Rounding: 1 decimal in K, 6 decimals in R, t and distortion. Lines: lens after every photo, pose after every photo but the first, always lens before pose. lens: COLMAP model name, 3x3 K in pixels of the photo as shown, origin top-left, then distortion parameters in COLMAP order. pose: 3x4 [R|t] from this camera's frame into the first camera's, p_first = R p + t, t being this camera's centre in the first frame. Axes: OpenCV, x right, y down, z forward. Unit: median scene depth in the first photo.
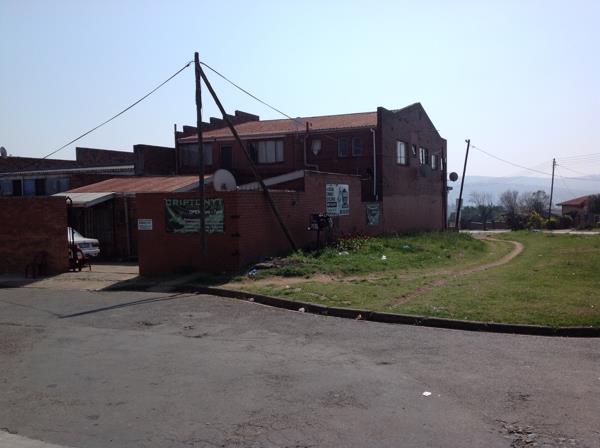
lens RADIAL K [[577.8, 0, 300.0], [0, 577.8, 224.0], [0, 0, 1]] dist [0.085449, -0.017531]
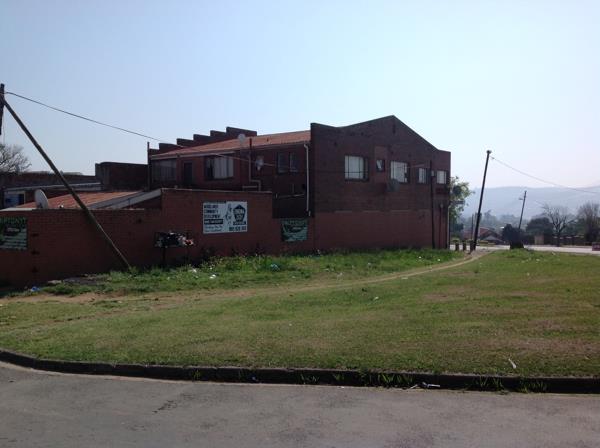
lens RADIAL K [[577.8, 0, 300.0], [0, 577.8, 224.0], [0, 0, 1]] dist [0.085449, -0.017531]
pose [[0.978685, 0.012247, -0.205003, 0.290626], [-0.015448, 0.999782, -0.014022, -0.012596], [0.204787, 0.016890, 0.978661, 0.025143]]
